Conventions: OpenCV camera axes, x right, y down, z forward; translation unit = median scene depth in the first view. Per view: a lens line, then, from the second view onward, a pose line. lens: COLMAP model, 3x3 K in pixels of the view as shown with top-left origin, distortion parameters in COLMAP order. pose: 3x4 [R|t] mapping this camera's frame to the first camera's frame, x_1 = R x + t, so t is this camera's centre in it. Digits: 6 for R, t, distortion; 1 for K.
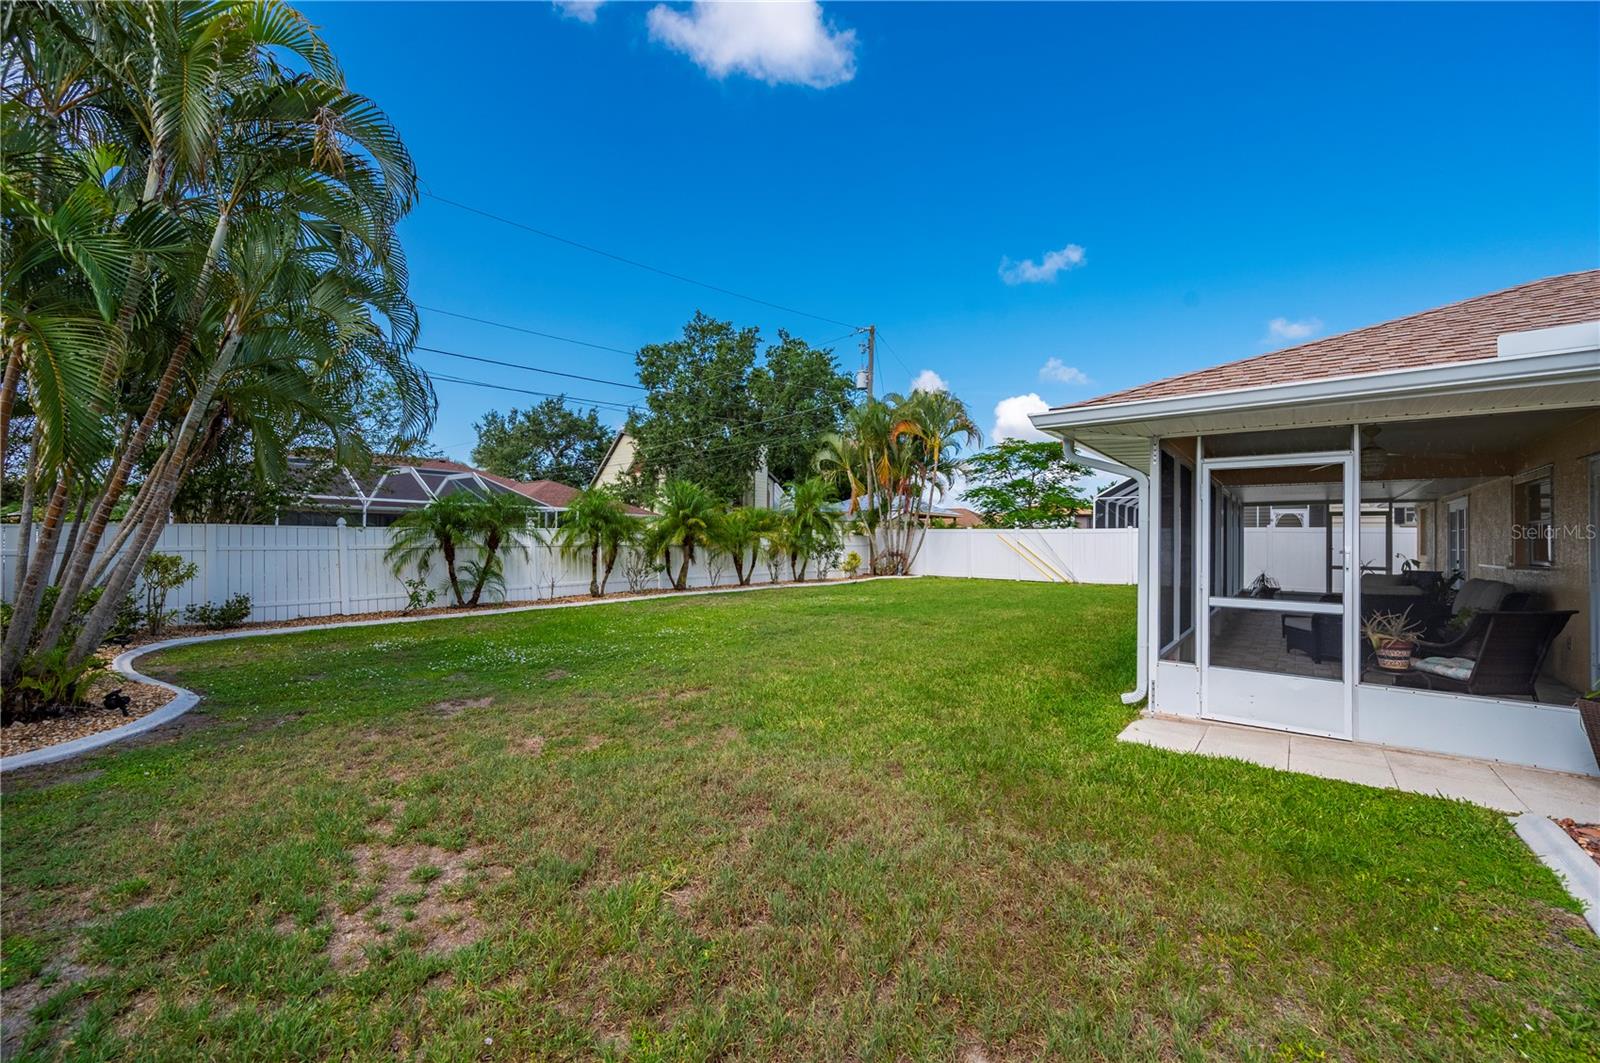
lens RADIAL K [[634.3, 0, 798.1], [0, 634.3, 546.1], [0, 0, 1]] dist [0.001168, -0.000254]
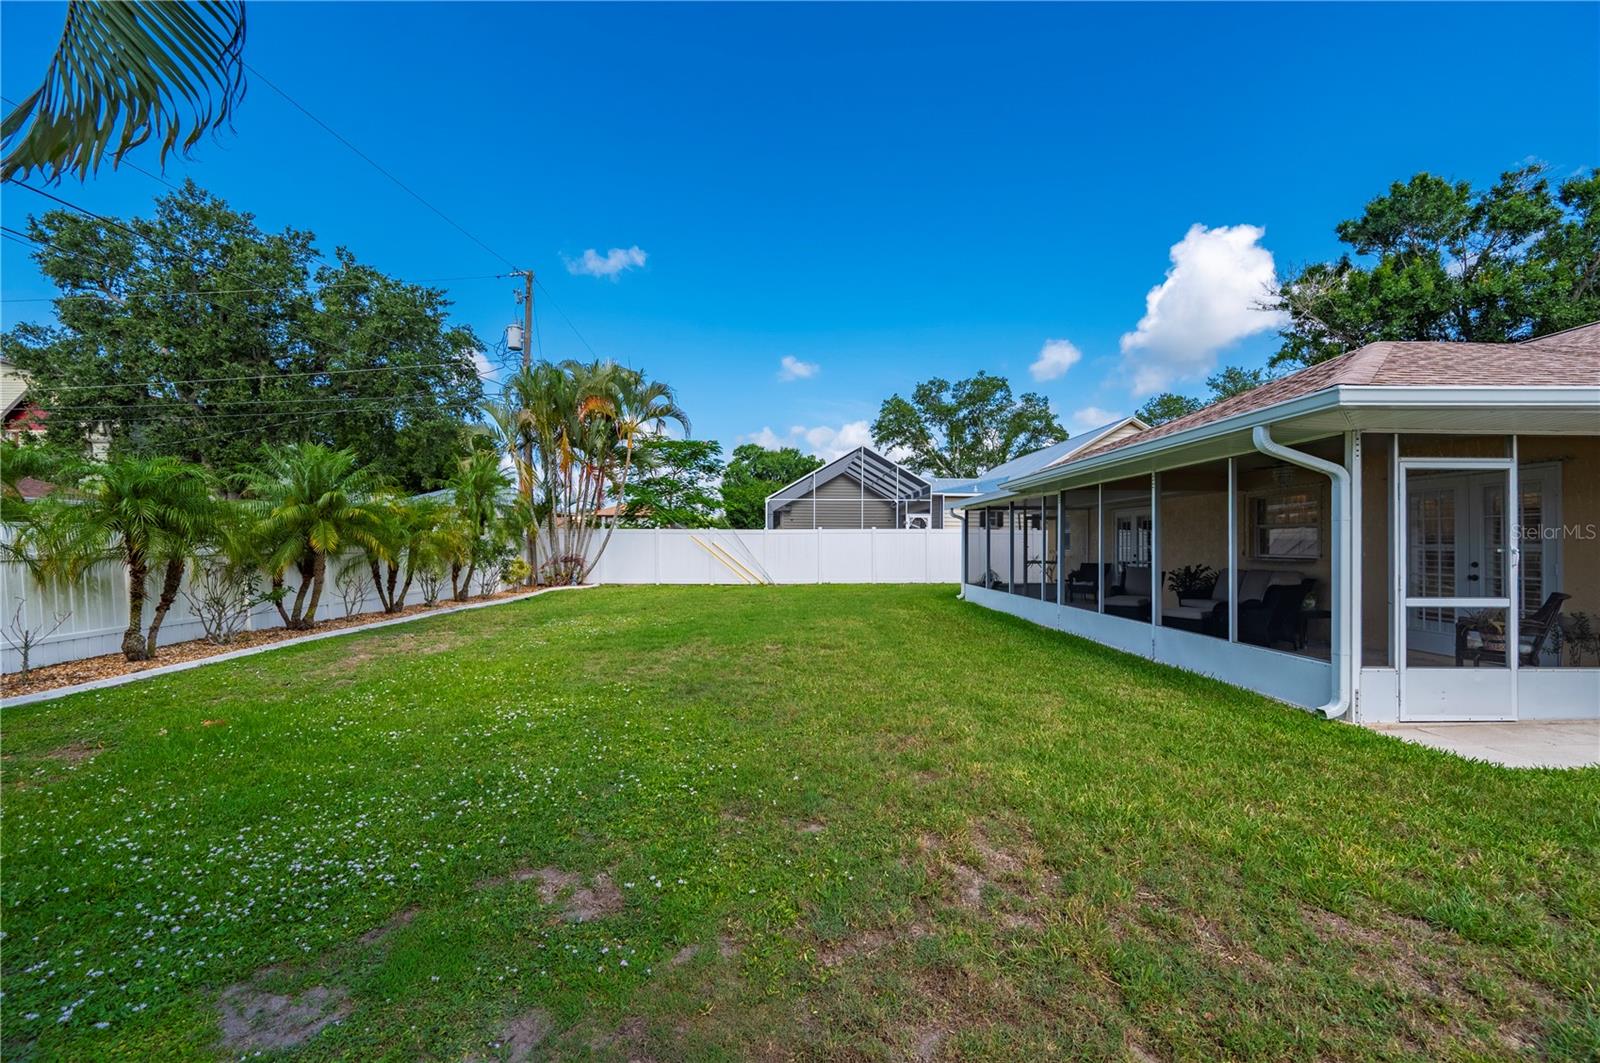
lens RADIAL K [[657.6, 0, 801.5], [0, 657.6, 551.0], [0, 0, 1]] dist [0.002216, -0.000130]
pose [[0.778269, -0.015104, 0.627750, -0.146409], [0.012071, 0.999886, 0.009092, -0.002580], [-0.627815, 0.000501, 0.778362, 0.159870]]
